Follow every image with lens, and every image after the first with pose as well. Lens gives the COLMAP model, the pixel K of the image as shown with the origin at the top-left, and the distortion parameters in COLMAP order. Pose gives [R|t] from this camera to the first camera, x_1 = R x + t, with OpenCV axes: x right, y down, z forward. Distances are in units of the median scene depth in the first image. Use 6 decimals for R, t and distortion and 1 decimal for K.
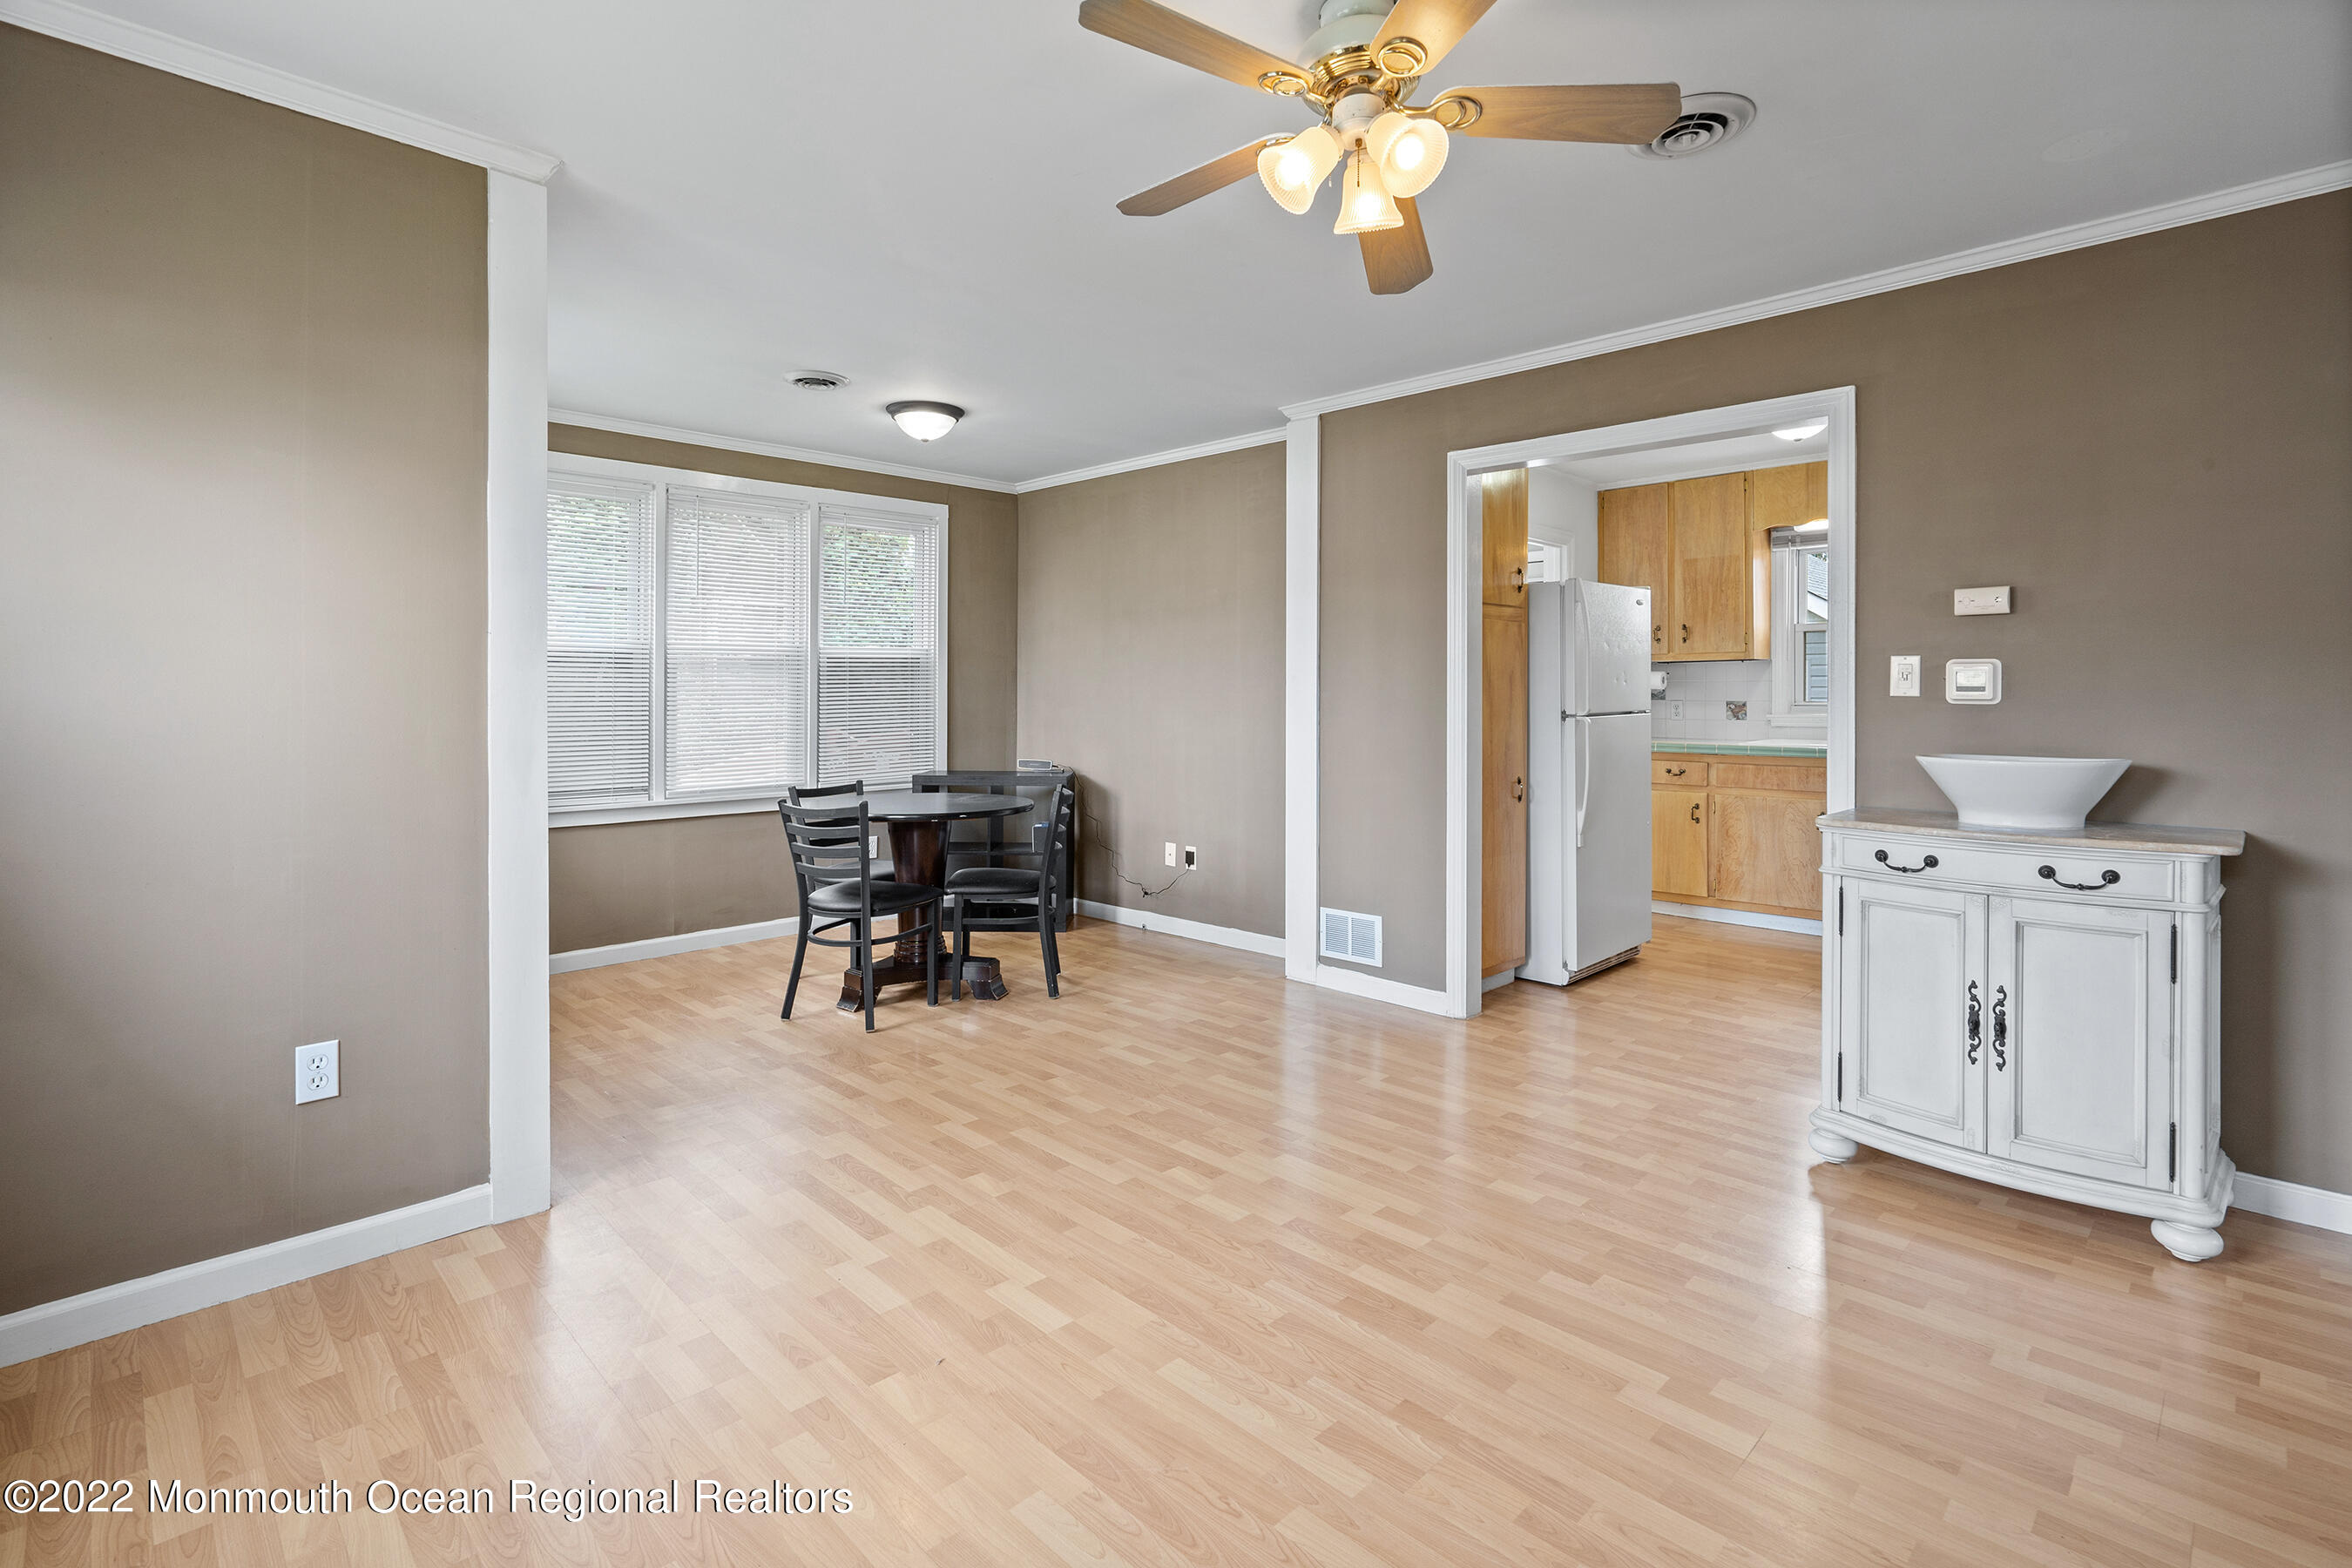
lens RADIAL K [[1108.6, 0, 1149.1], [0, 1108.6, 703.7], [0, 0, 1]] dist [-0.011793, 0.001310]
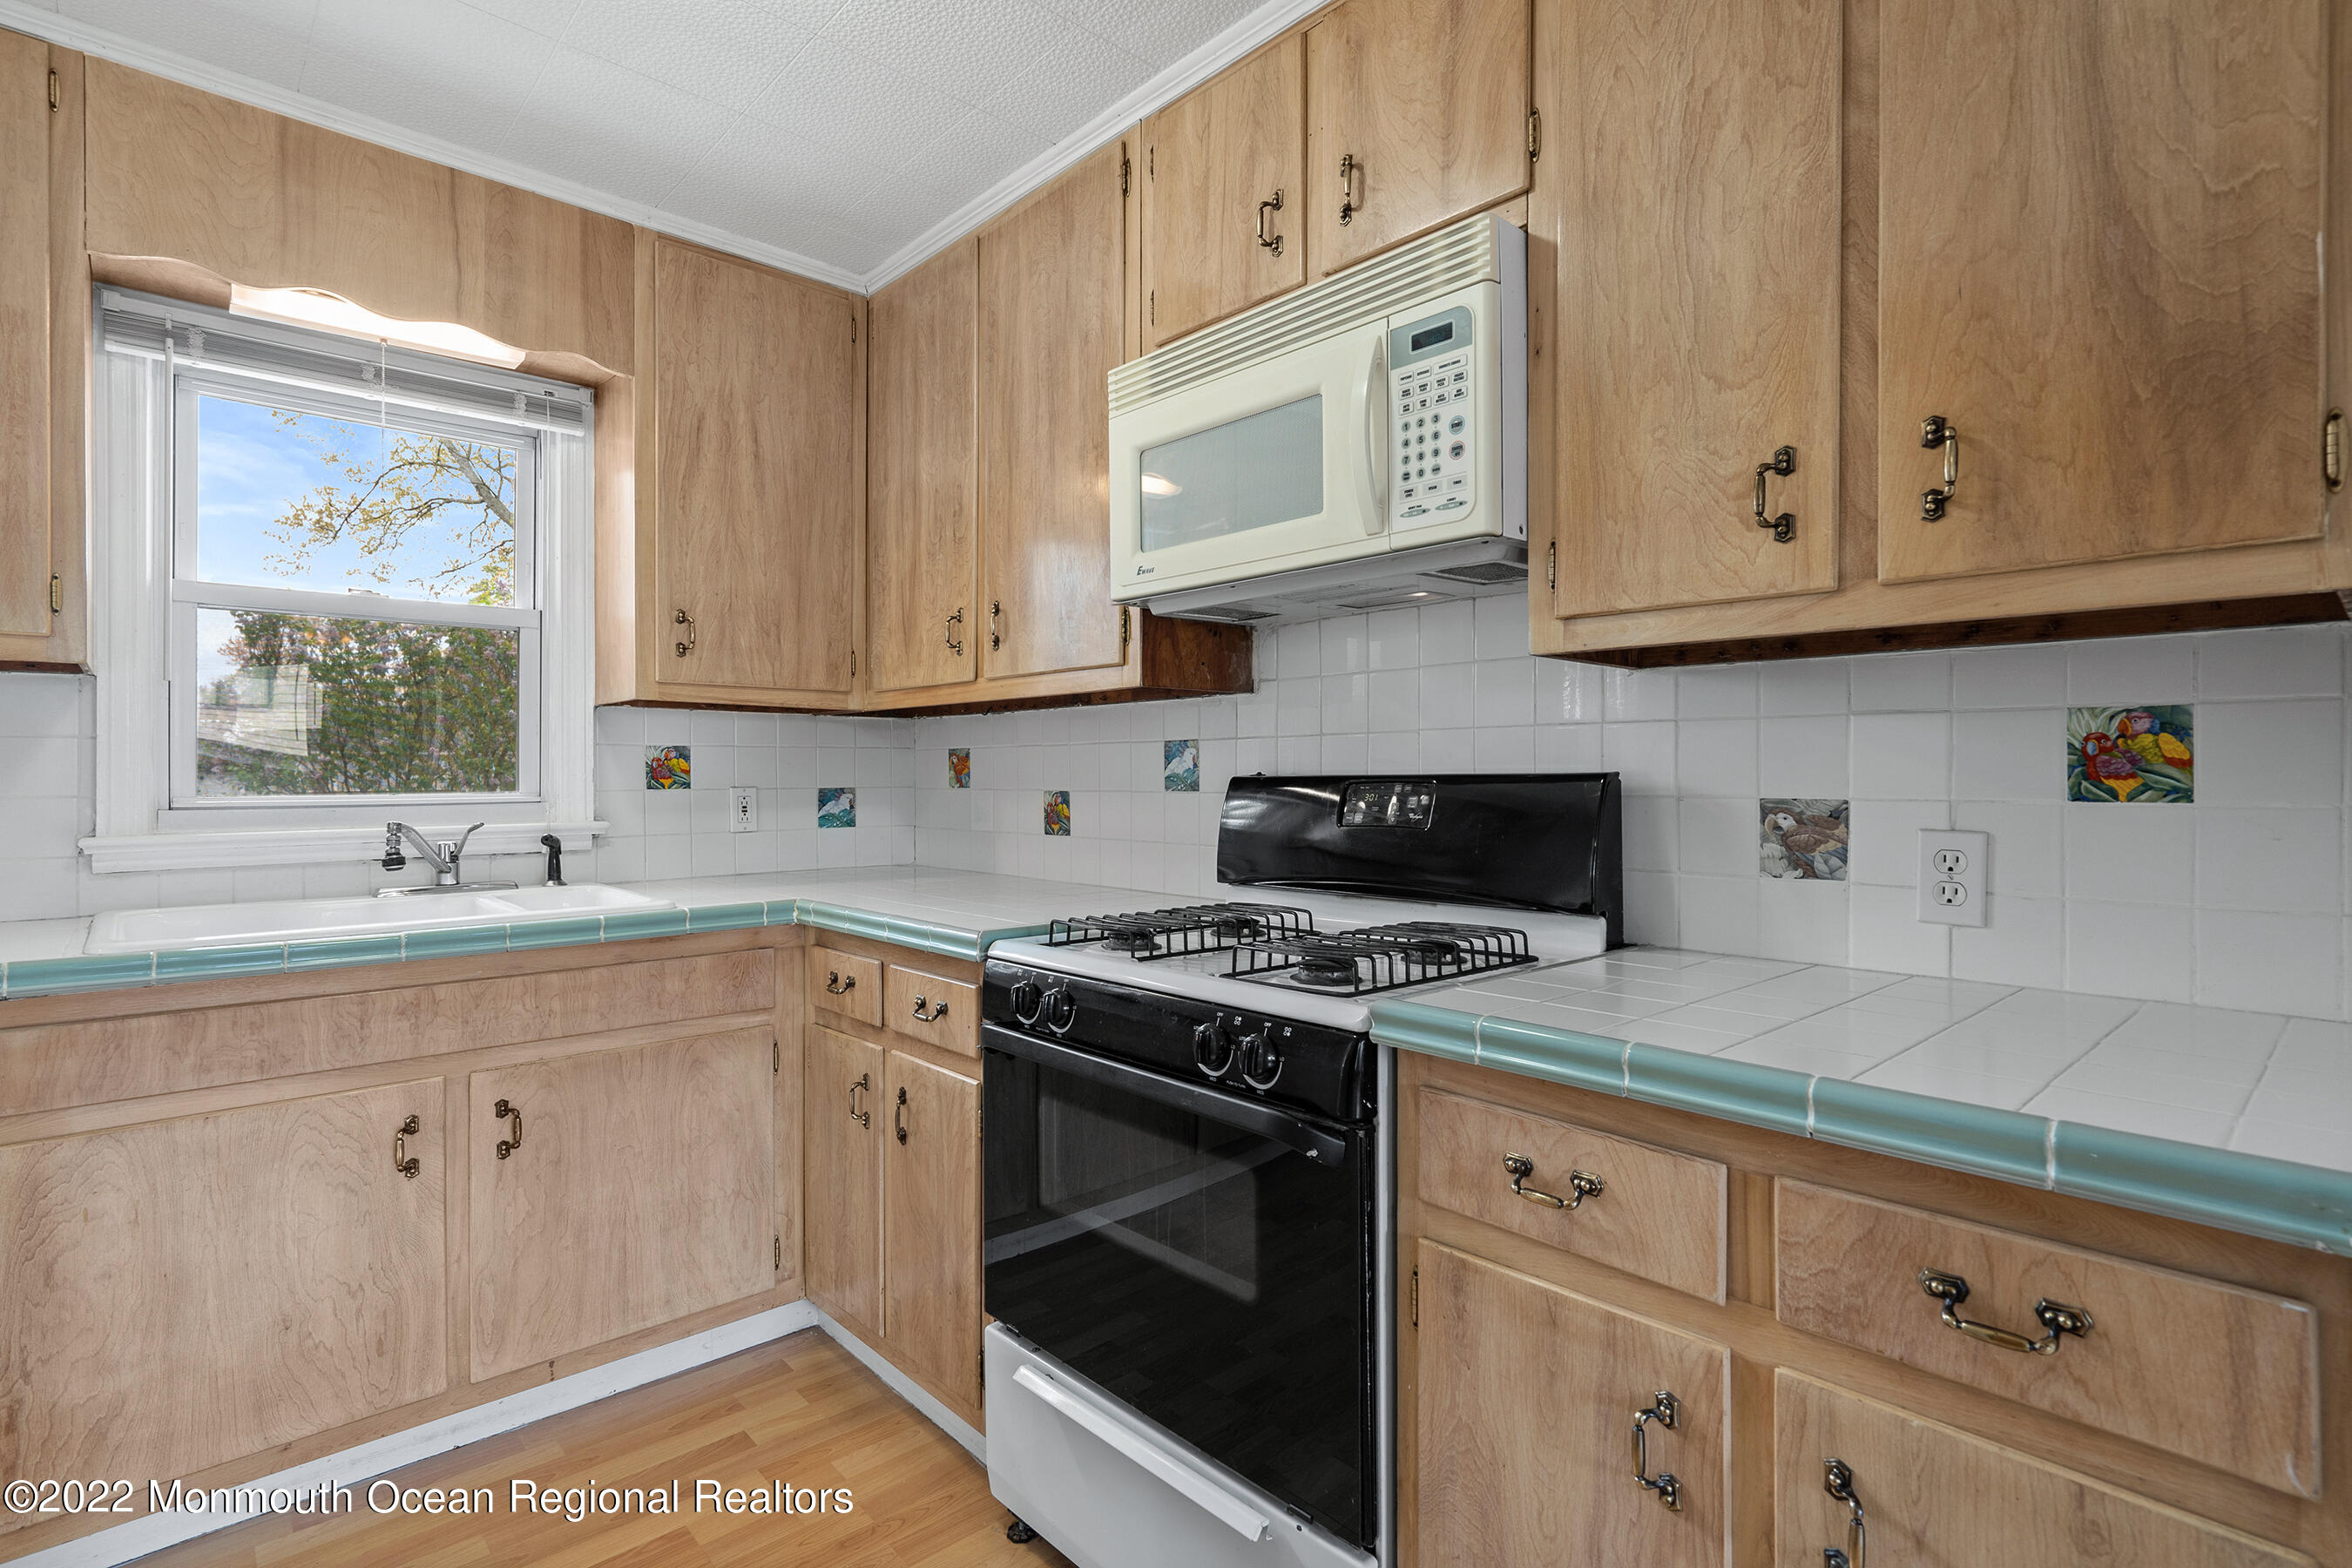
lens RADIAL K [[1108.6, 0, 1176.8], [0, 1108.6, 772.5], [0, 0, 1]] dist [-0.011793, 0.001310]
pose [[0.019636, 0.006152, 0.999788, 0.248319], [0.010716, 0.999922, -0.006363, -0.004020], [-0.999750, 0.010838, 0.019569, 0.692754]]
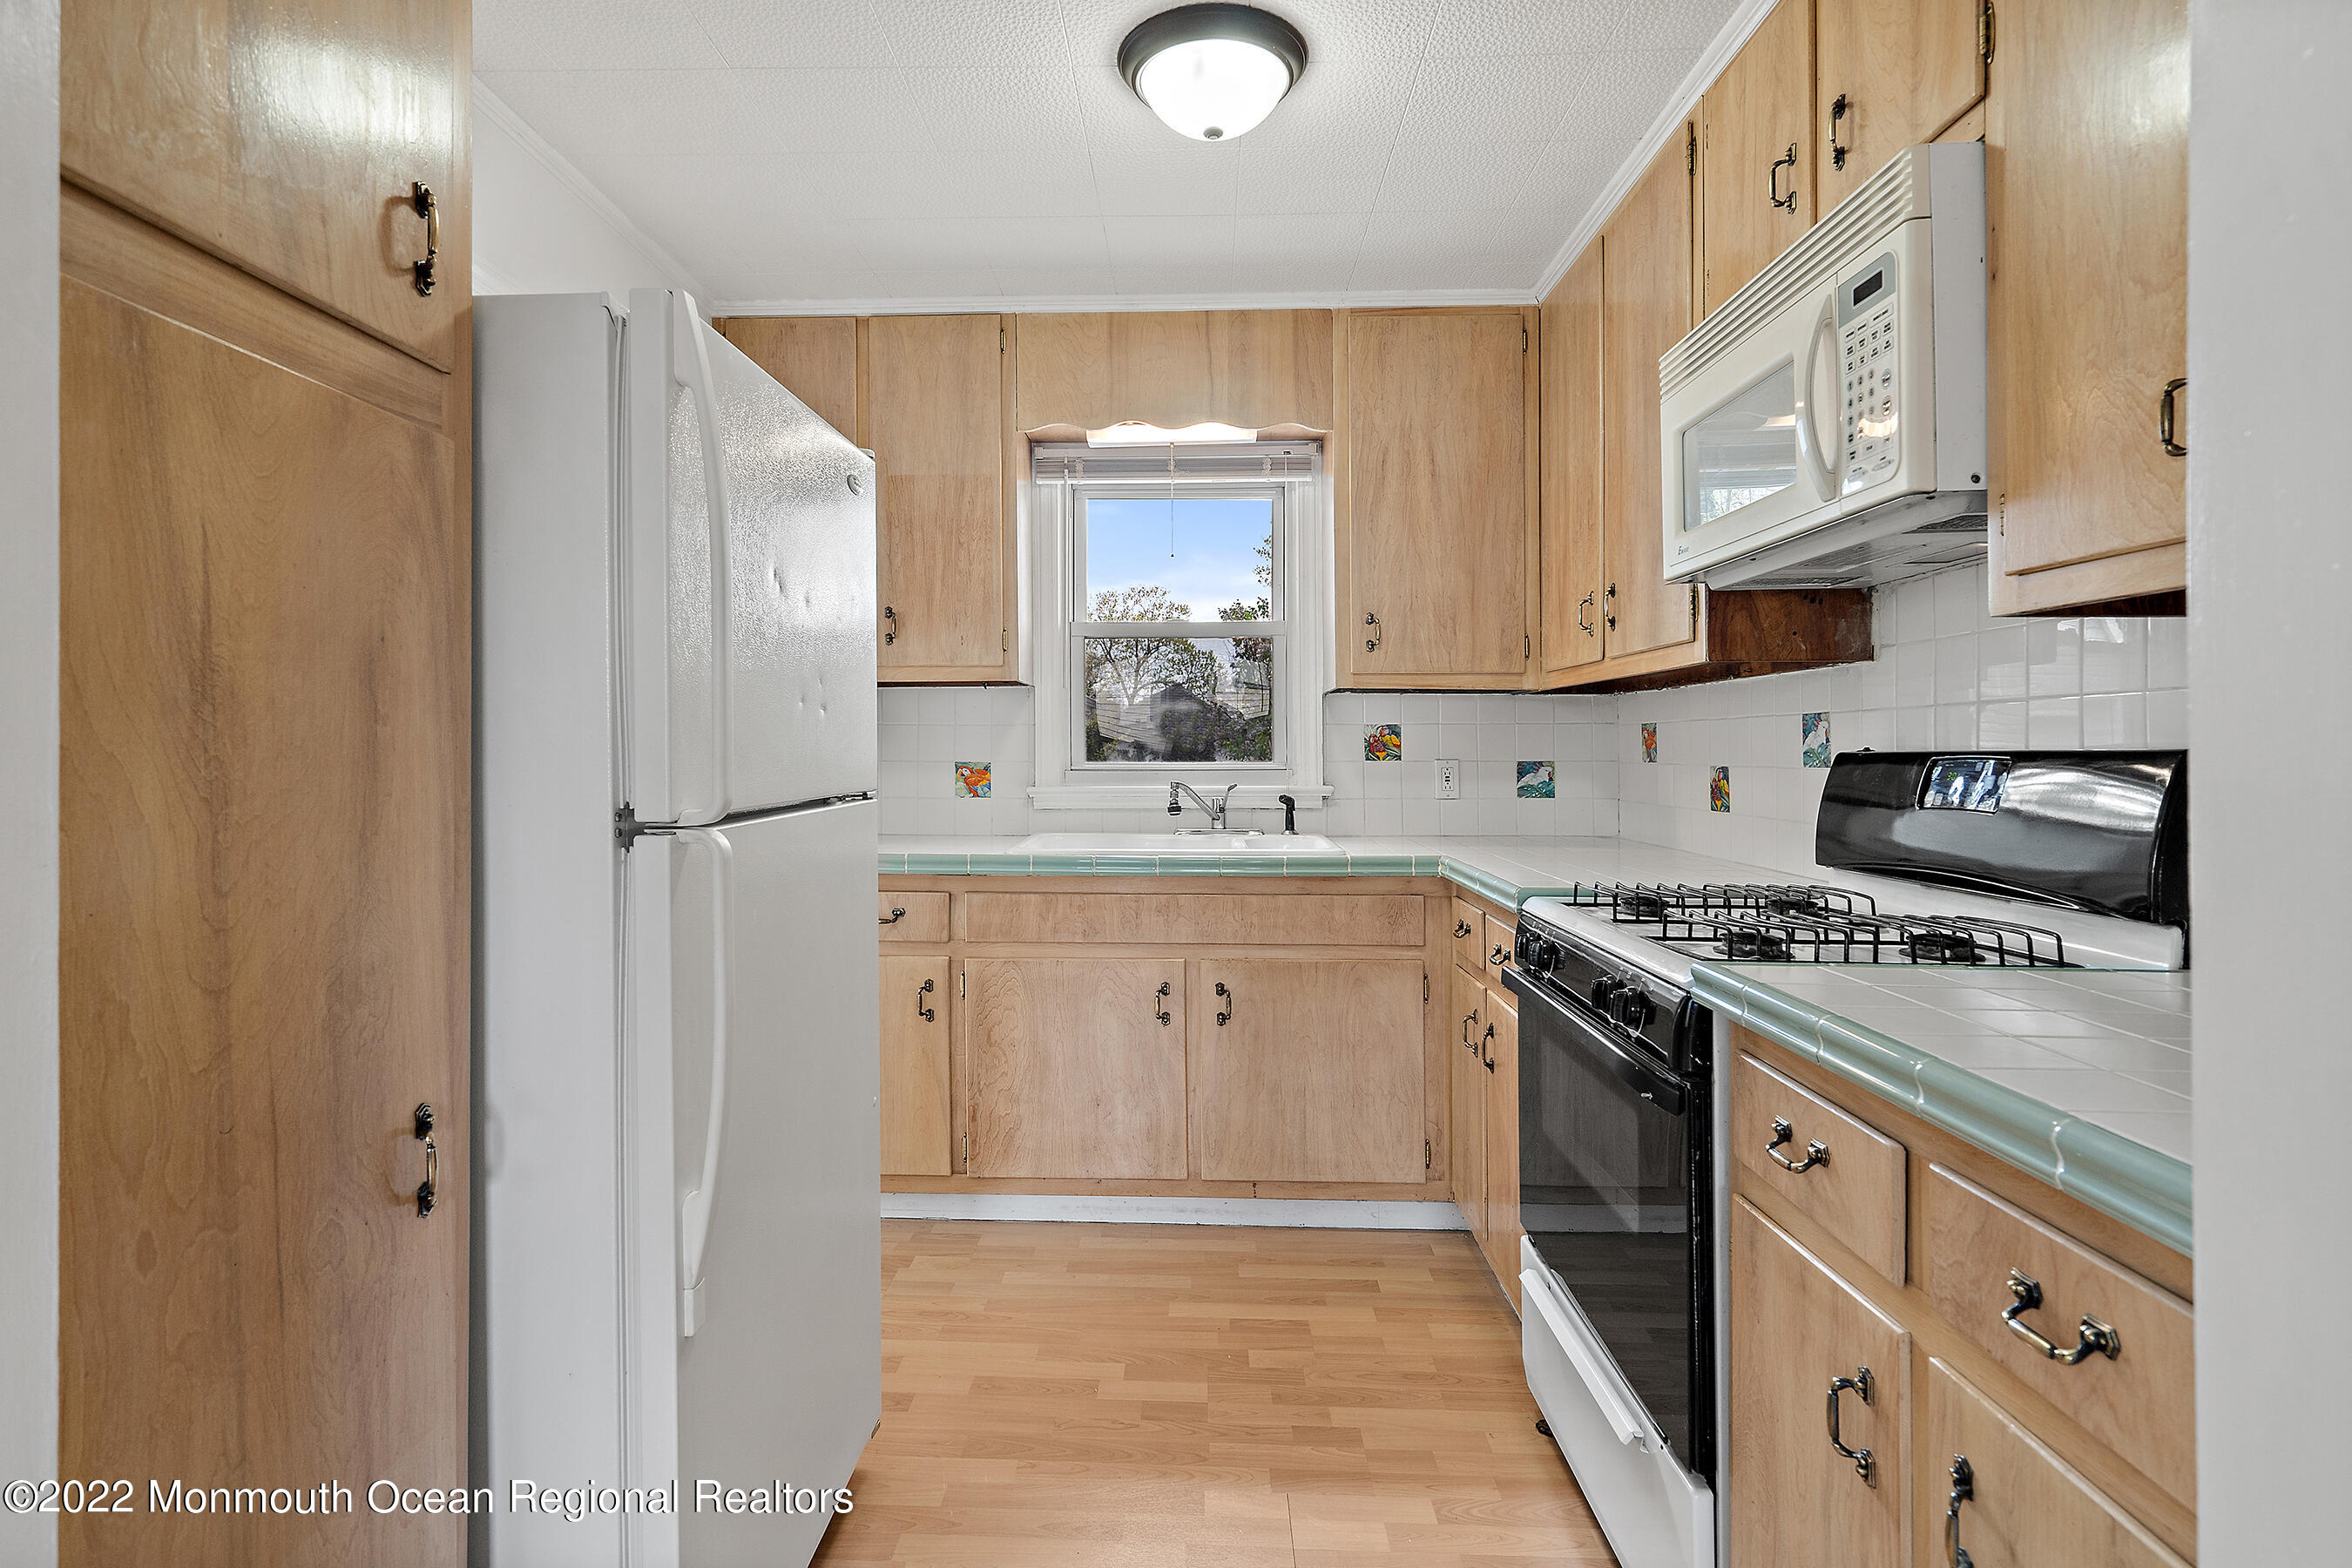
lens RADIAL K [[1176.0, 0, 1162.7], [0, 1176.0, 755.3], [0, 0, 1]] dist [-0.013121, 0.000326]
pose [[0.716752, -0.000118, 0.697328, 0.215895], [0.004146, 0.999983, -0.004093, -0.003080], [-0.697316, 0.005824, 0.716741, 0.565320]]
